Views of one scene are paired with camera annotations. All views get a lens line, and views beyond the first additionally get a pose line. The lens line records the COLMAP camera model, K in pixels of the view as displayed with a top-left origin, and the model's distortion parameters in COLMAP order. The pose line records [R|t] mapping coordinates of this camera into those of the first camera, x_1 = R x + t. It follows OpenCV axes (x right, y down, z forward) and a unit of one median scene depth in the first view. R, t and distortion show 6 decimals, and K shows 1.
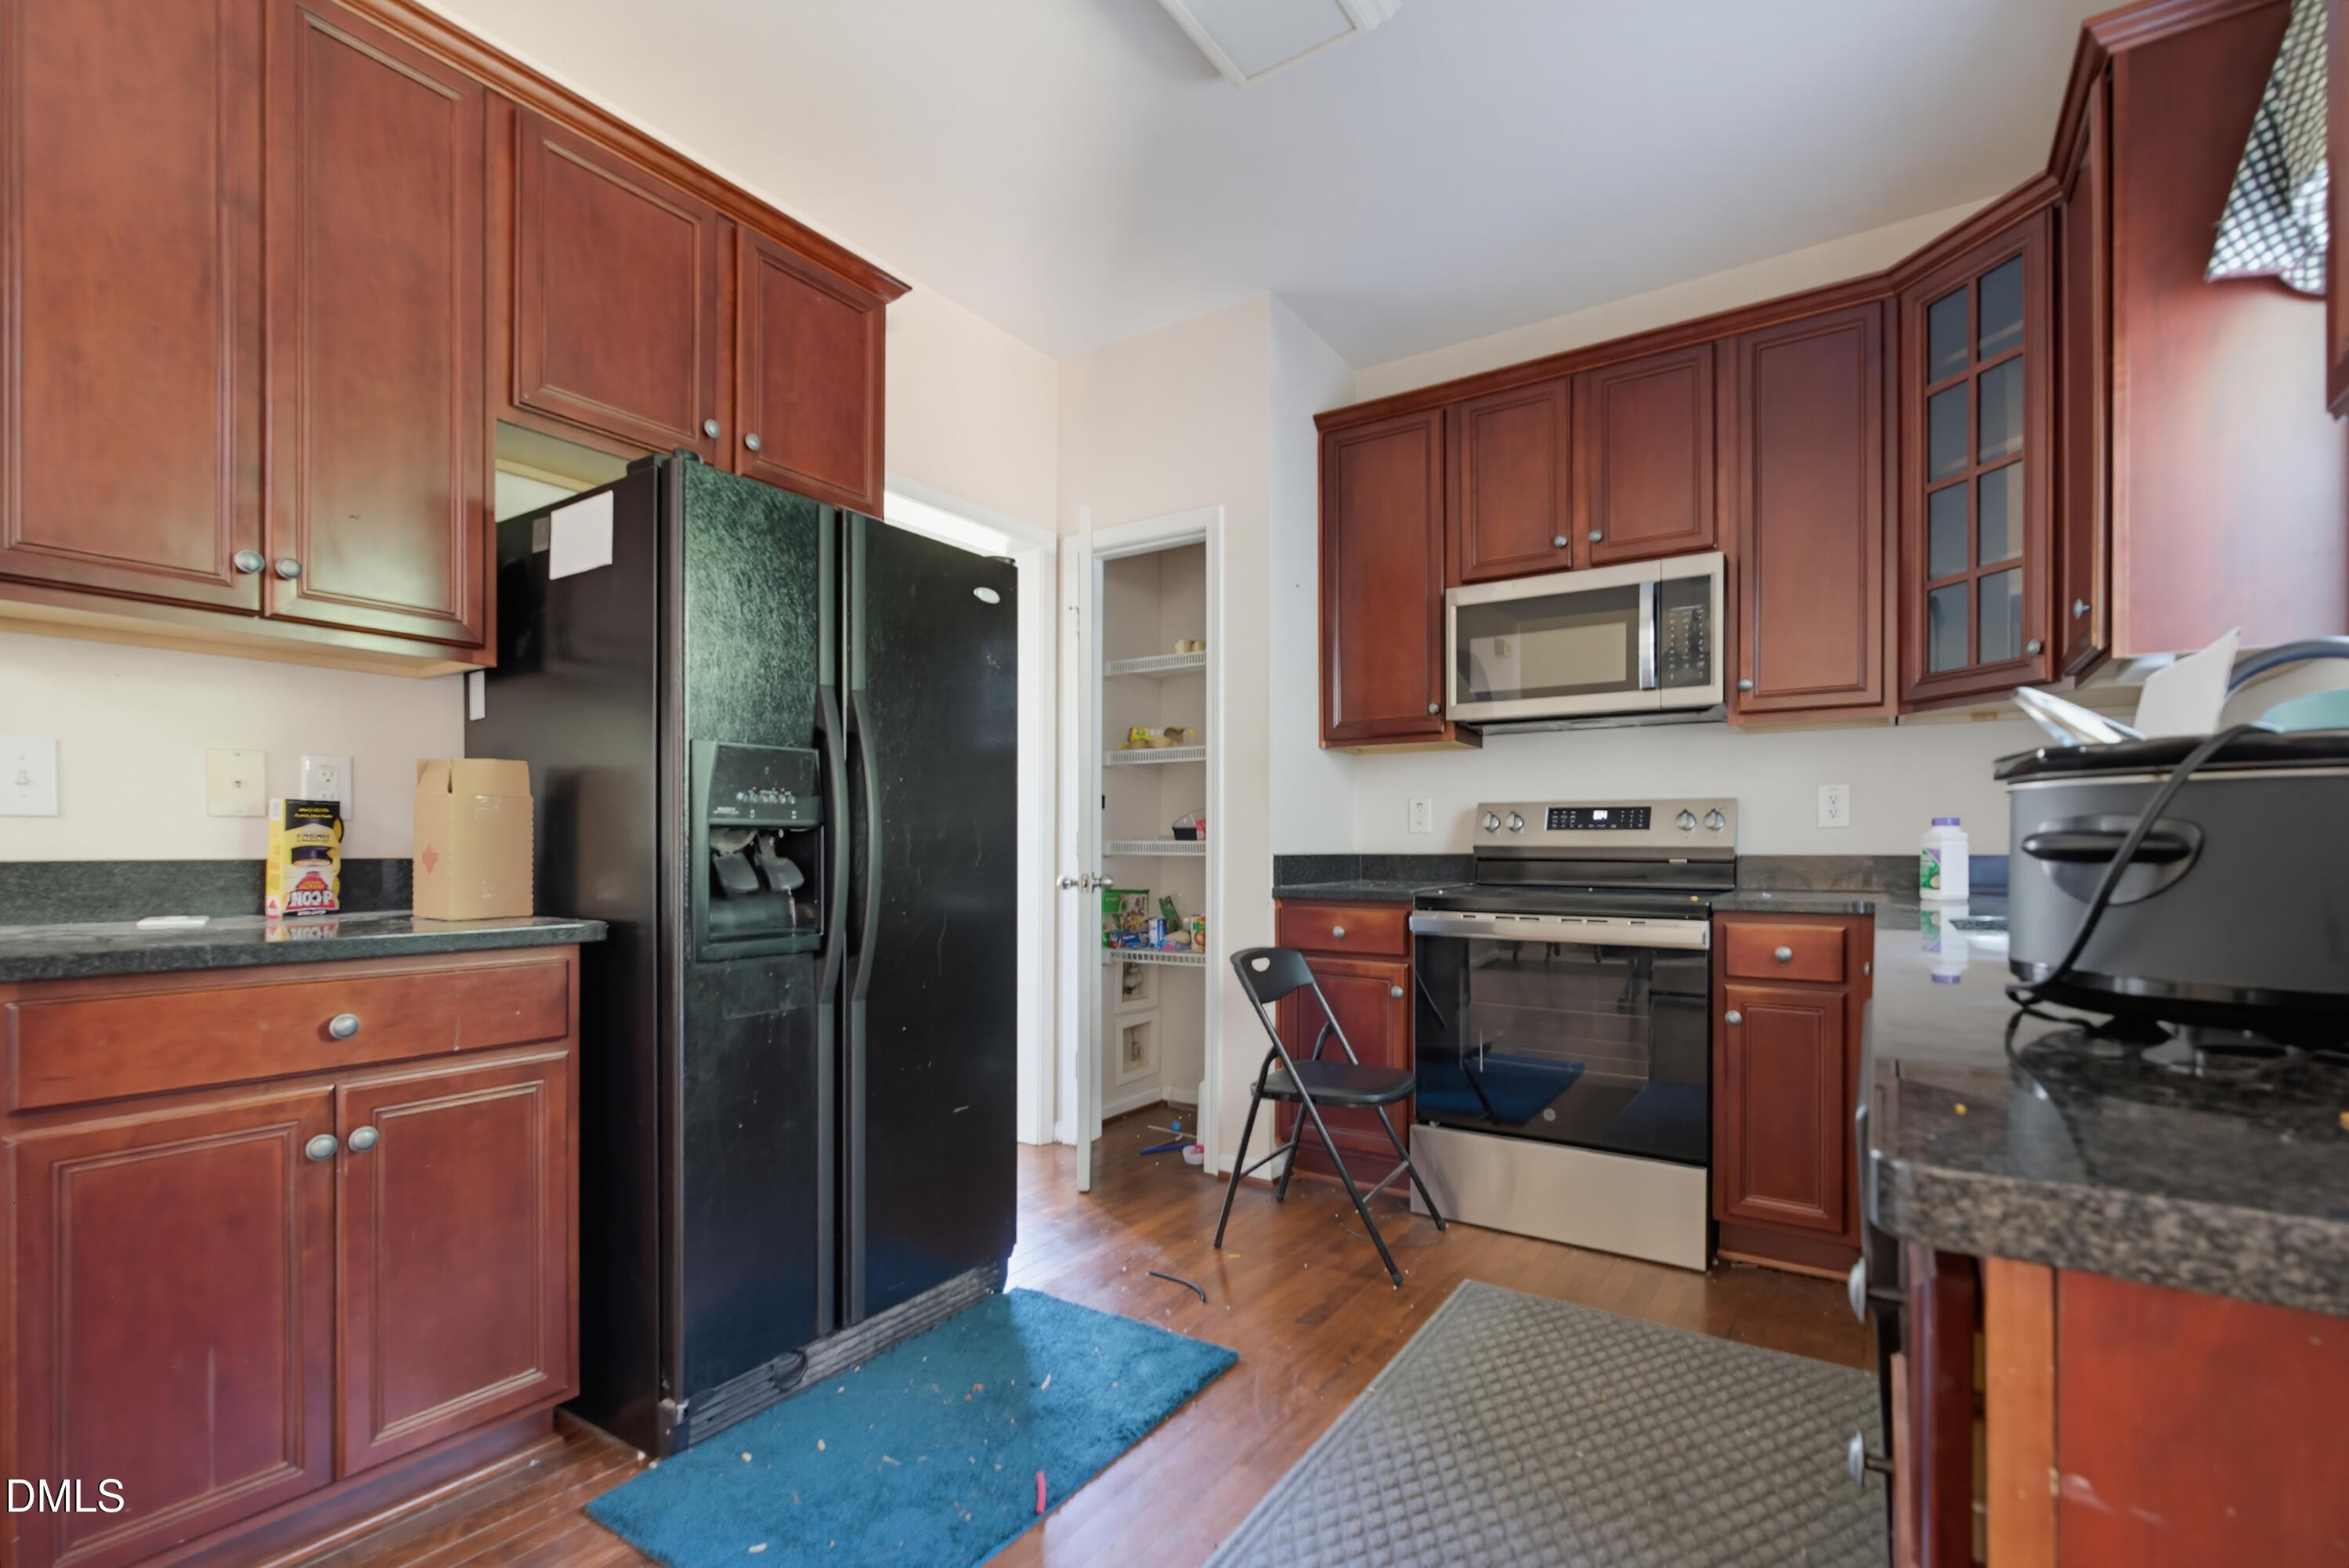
lens RADIAL K [[1047.3, 0, 1164.8], [0, 1047.3, 824.5], [0, 0, 1]] dist [-0.009667, 0.000011]
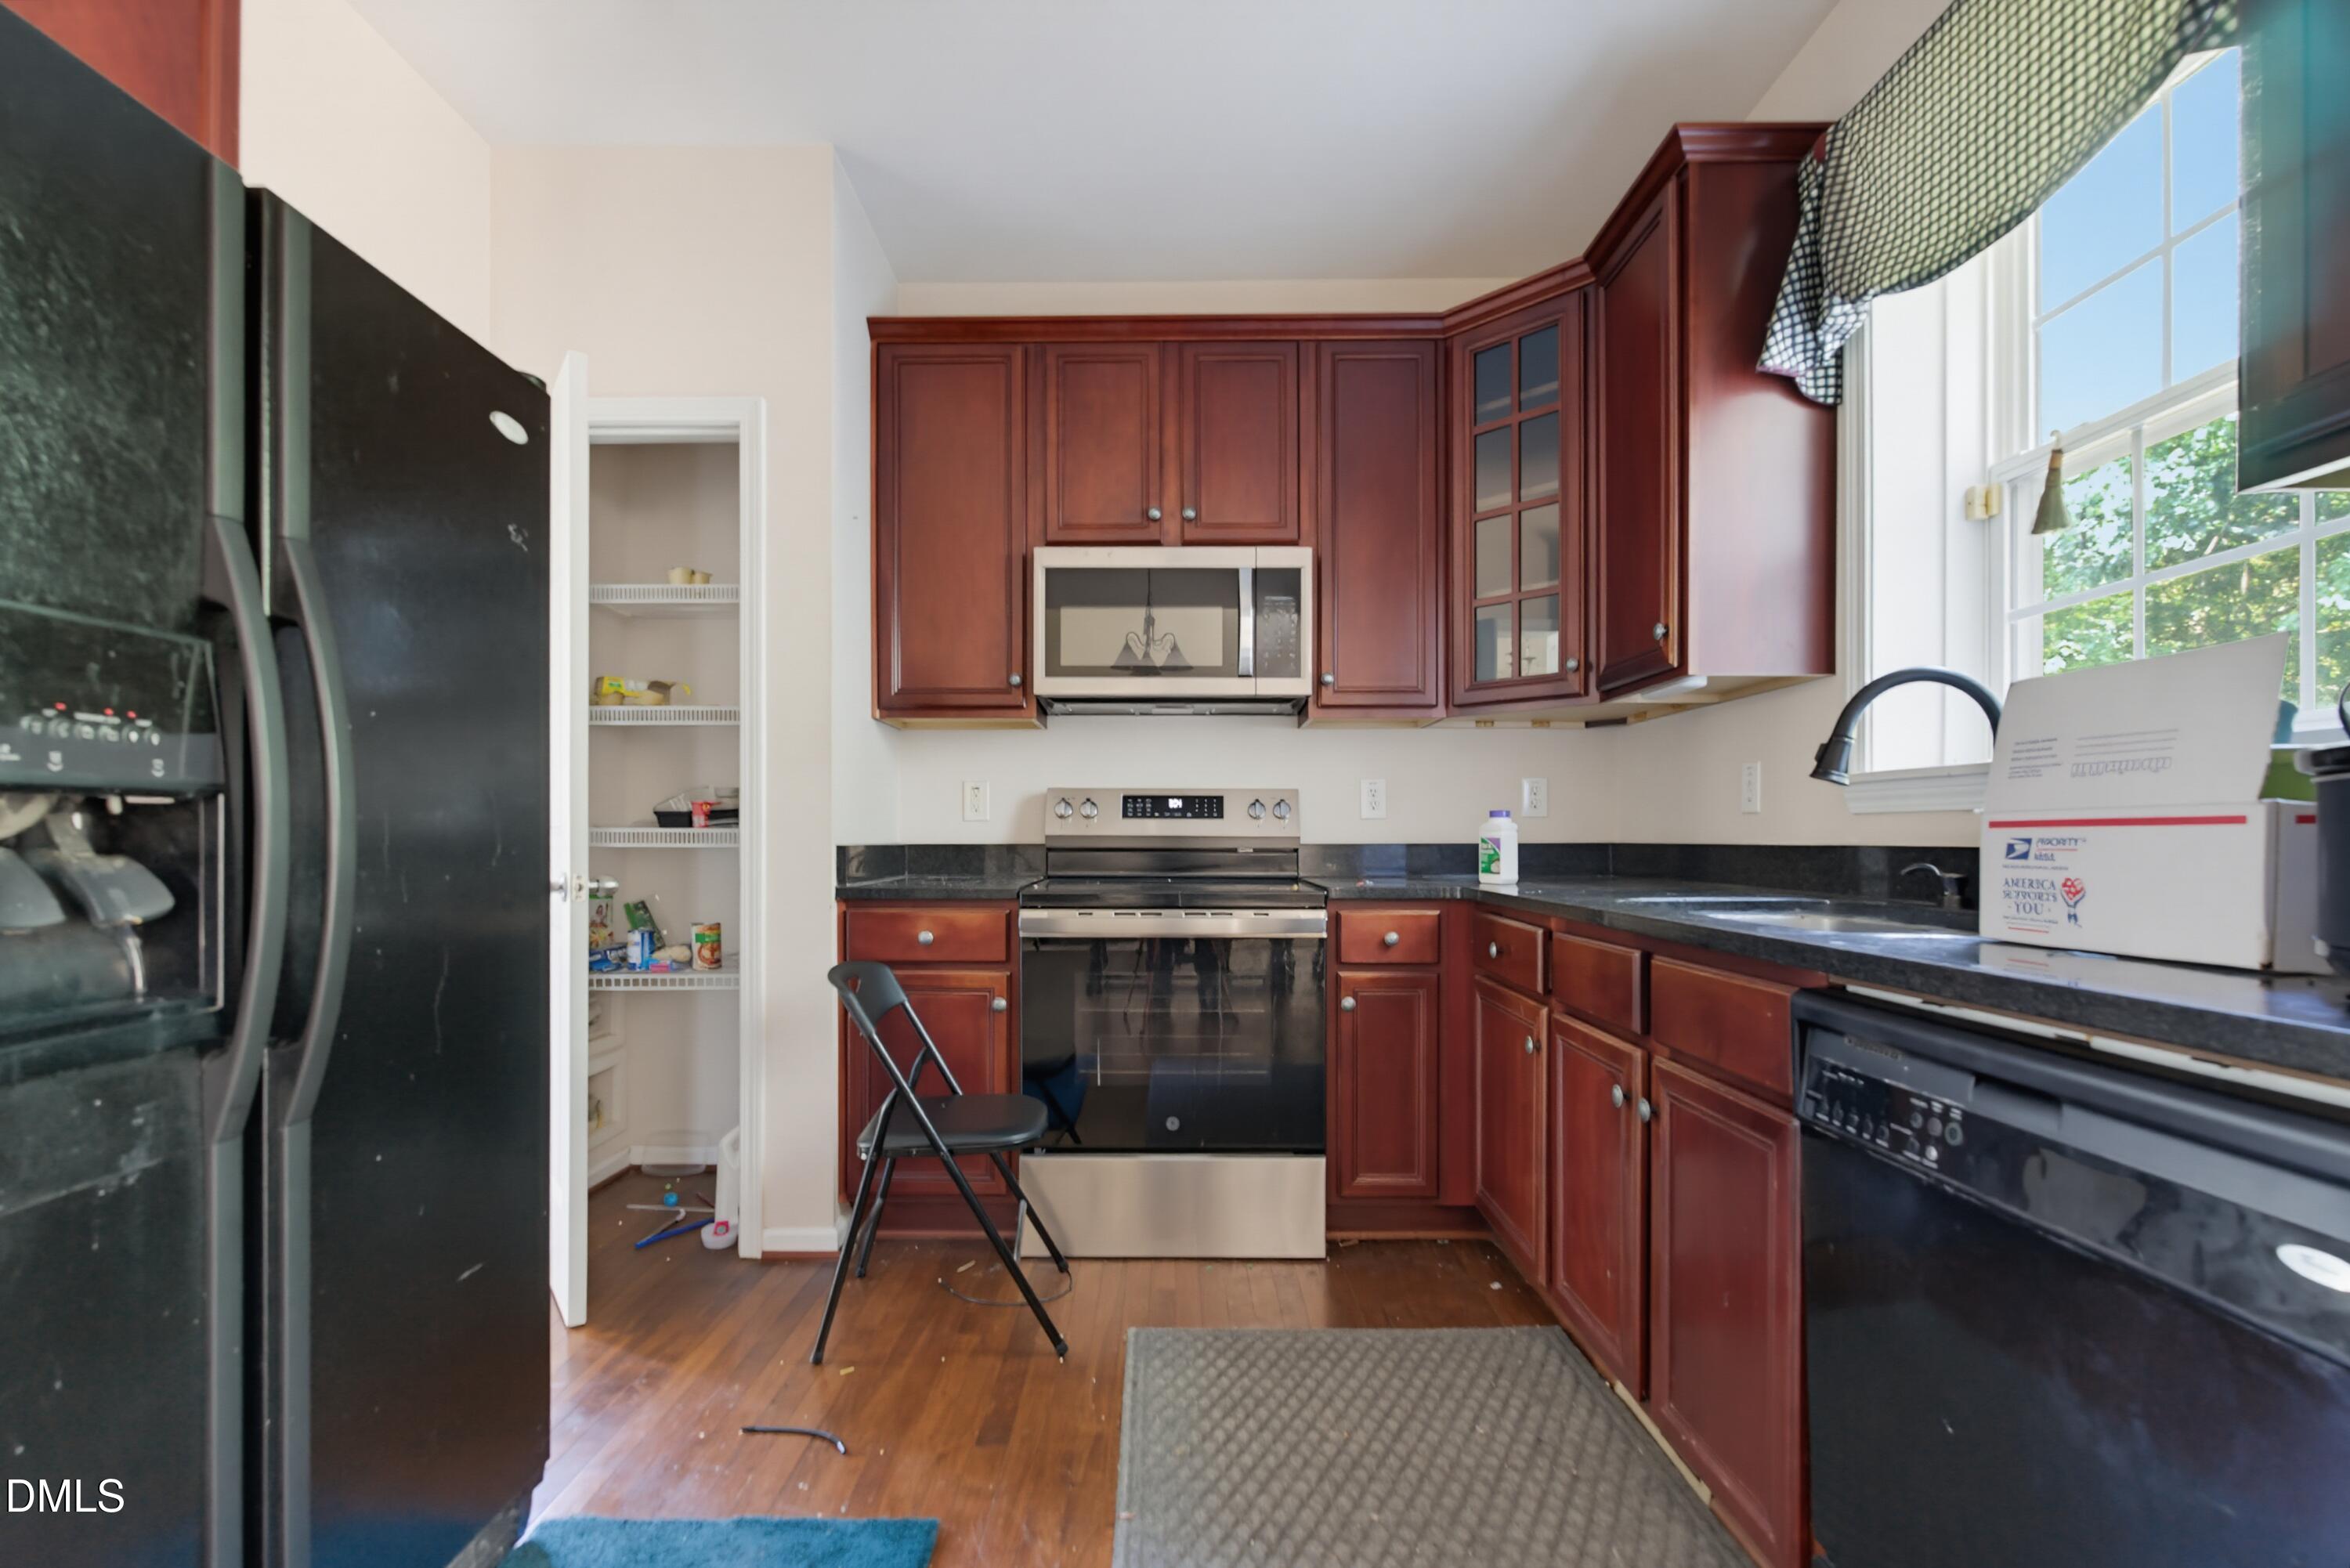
lens RADIAL K [[1047.7, 0, 1165.3], [0, 1047.7, 824.6], [0, 0, 1]] dist [-0.009667, 0.000011]
pose [[0.832220, 0.006503, 0.554407, -0.166499], [-0.011734, 0.999914, 0.005884, 0.006310], [-0.554321, -0.011402, 0.832225, 0.242673]]
